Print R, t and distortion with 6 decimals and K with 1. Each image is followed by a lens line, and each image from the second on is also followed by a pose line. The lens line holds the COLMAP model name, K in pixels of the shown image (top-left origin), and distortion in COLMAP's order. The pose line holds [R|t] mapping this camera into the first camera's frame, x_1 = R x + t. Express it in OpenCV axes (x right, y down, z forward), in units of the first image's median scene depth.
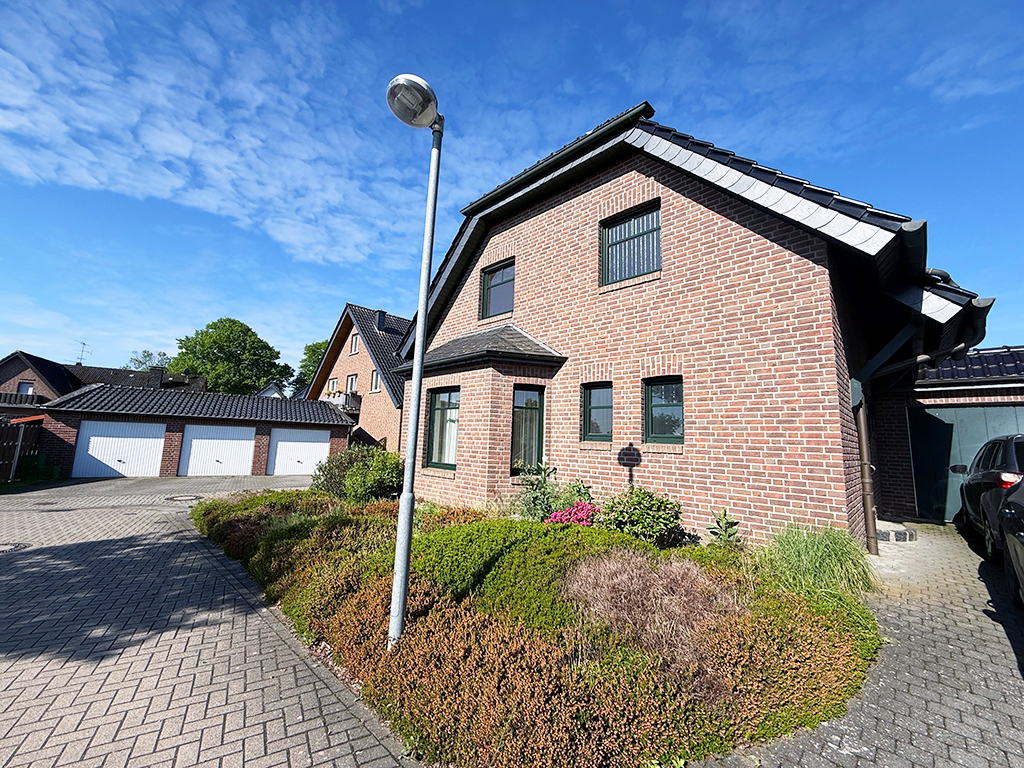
lens RADIAL K [[407.8, 0, 520.0], [0, 407.8, 381.9], [0, 0, 1]] dist [0.006999, 0.000255]
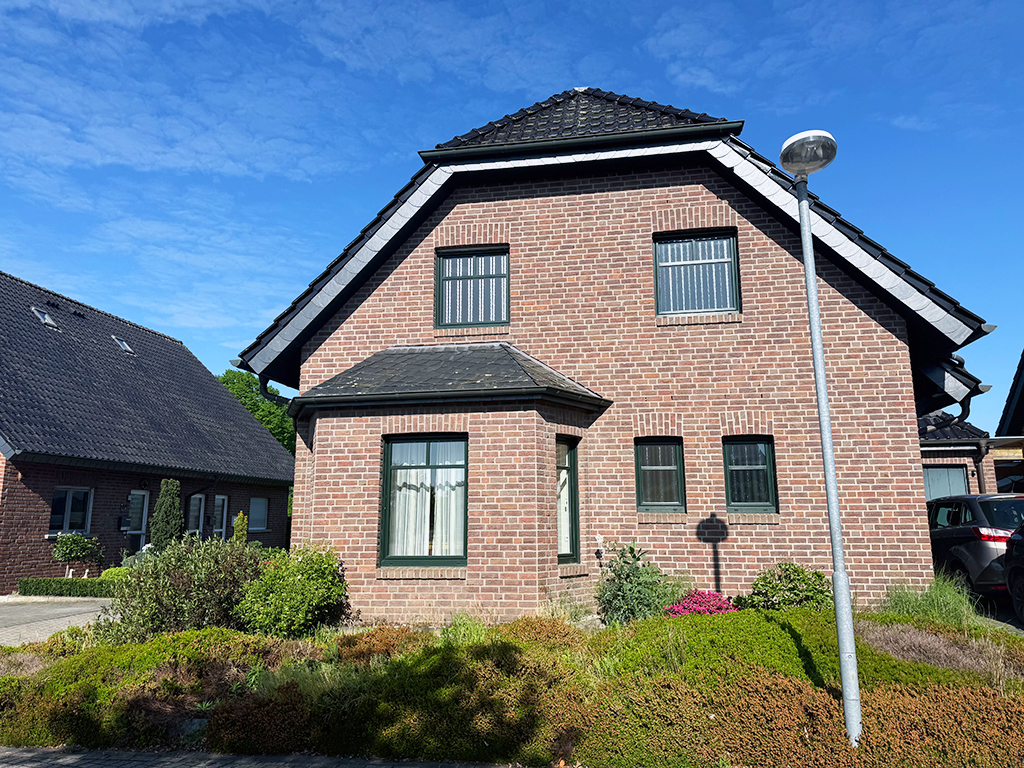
lens RADIAL K [[727.8, 0, 515.5], [0, 727.8, 376.4], [0, 0, 1]] dist [0.046777, -0.046396]
pose [[0.823047, 0.076633, 0.562779, -0.947523], [-0.050954, 0.996823, -0.061218, -0.017368], [-0.565683, 0.021710, 0.824337, -0.011561]]
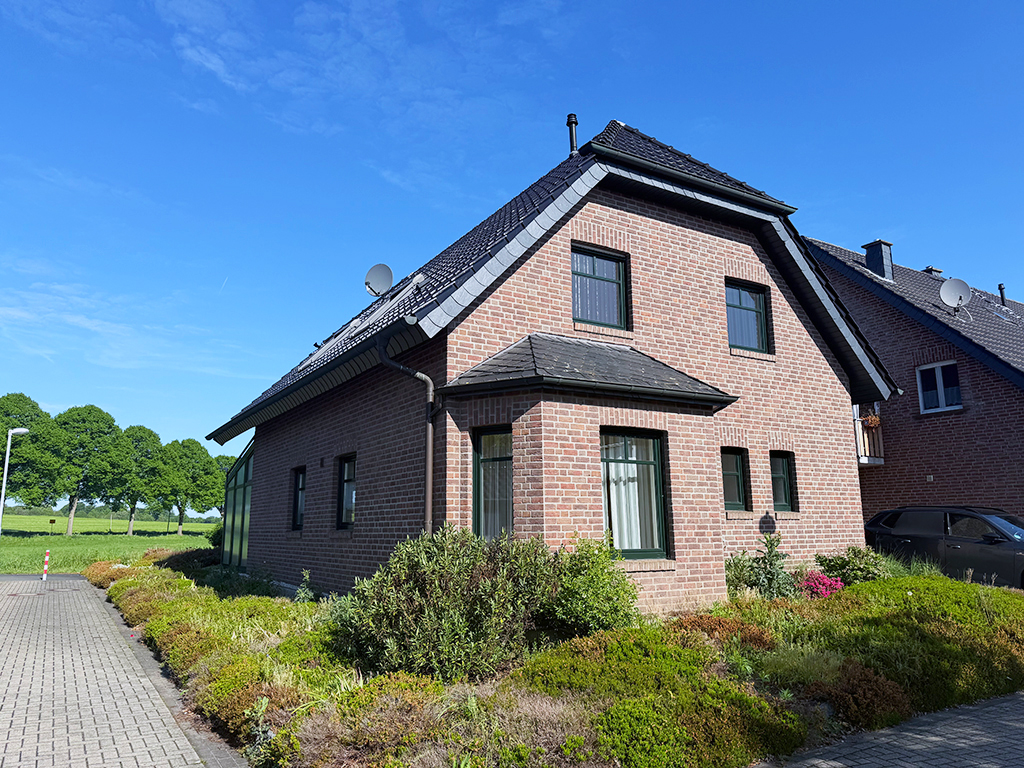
lens RADIAL K [[727.8, 0, 518.4], [0, 727.8, 381.1], [0, 0, 1]] dist [0.046777, -0.046396]
pose [[0.252433, 0.158306, 0.954577, -1.773684], [-0.123847, 0.983698, -0.130385, 0.148542], [-0.959656, -0.085308, 0.267923, 1.165018]]
